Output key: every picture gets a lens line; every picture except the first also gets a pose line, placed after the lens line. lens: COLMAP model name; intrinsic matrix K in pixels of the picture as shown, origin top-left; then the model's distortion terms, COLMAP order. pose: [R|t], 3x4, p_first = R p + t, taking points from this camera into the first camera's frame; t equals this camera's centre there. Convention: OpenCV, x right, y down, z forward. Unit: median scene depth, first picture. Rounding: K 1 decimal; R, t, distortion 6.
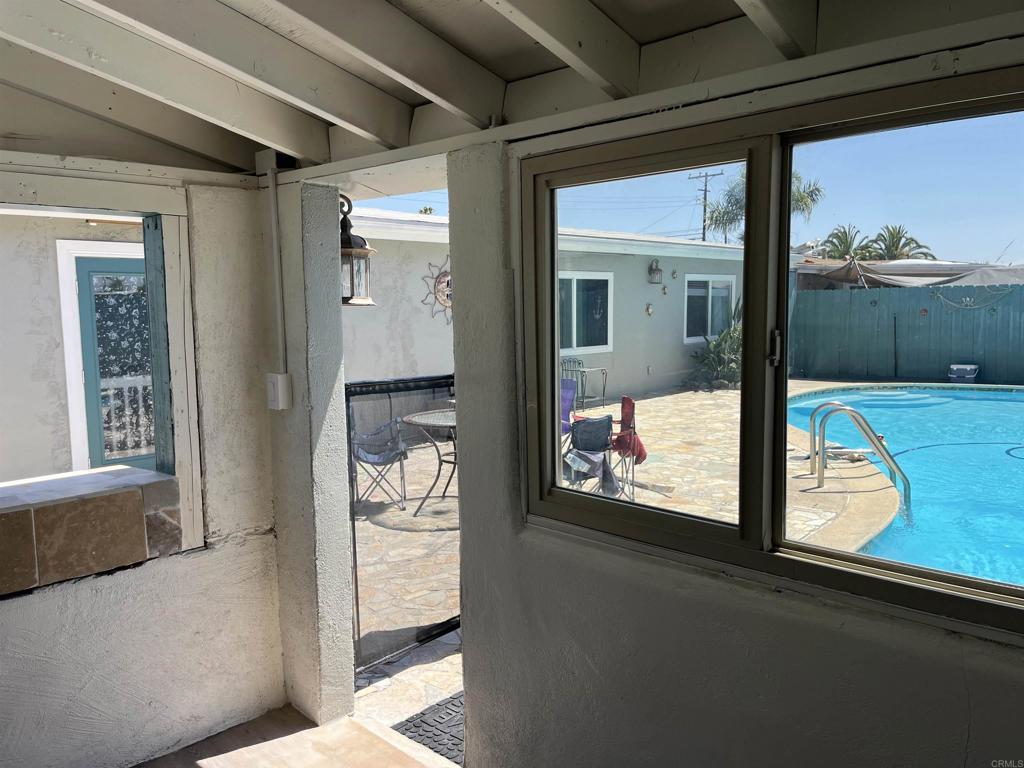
lens RADIAL K [[779.3, 0, 512.2], [0, 779.3, 380.3], [0, 0, 1]] dist [0.009251, -0.023923]
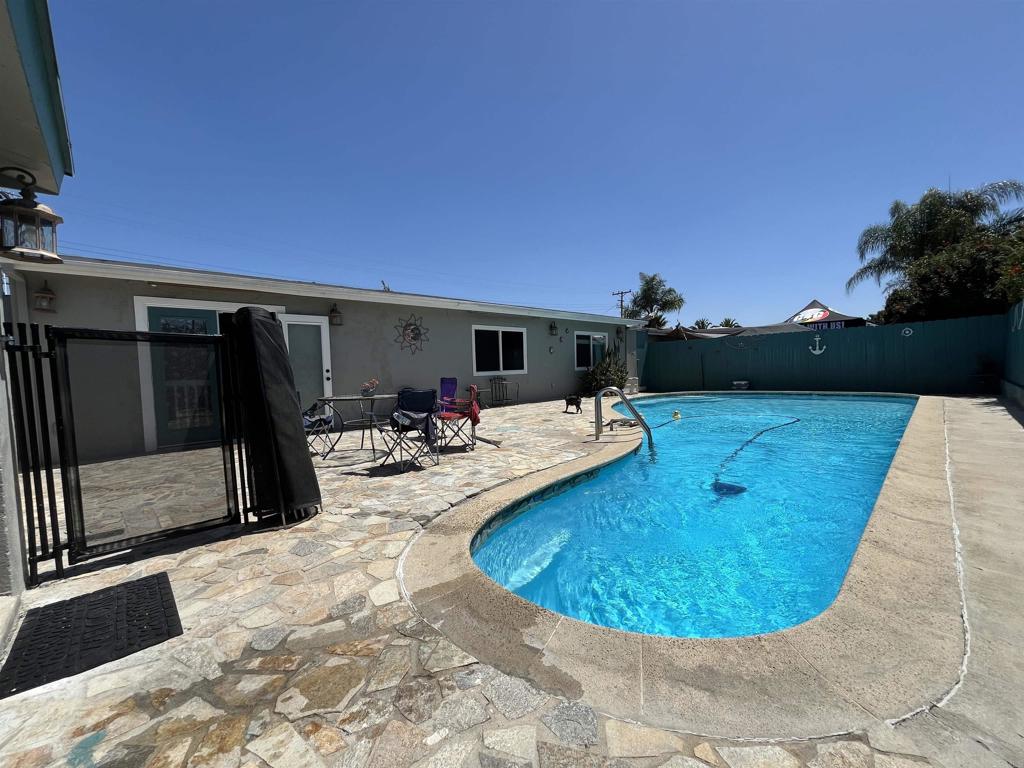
lens RADIAL K [[405.0, 0, 518.6], [0, 405.0, 390.2], [0, 0, 1]] dist [0.011616, 0.000002]
pose [[0.999005, -0.015210, -0.041919, 0.149041], [0.013481, 0.999060, -0.041204, 0.037583], [0.042507, 0.040598, 0.998271, 0.099881]]
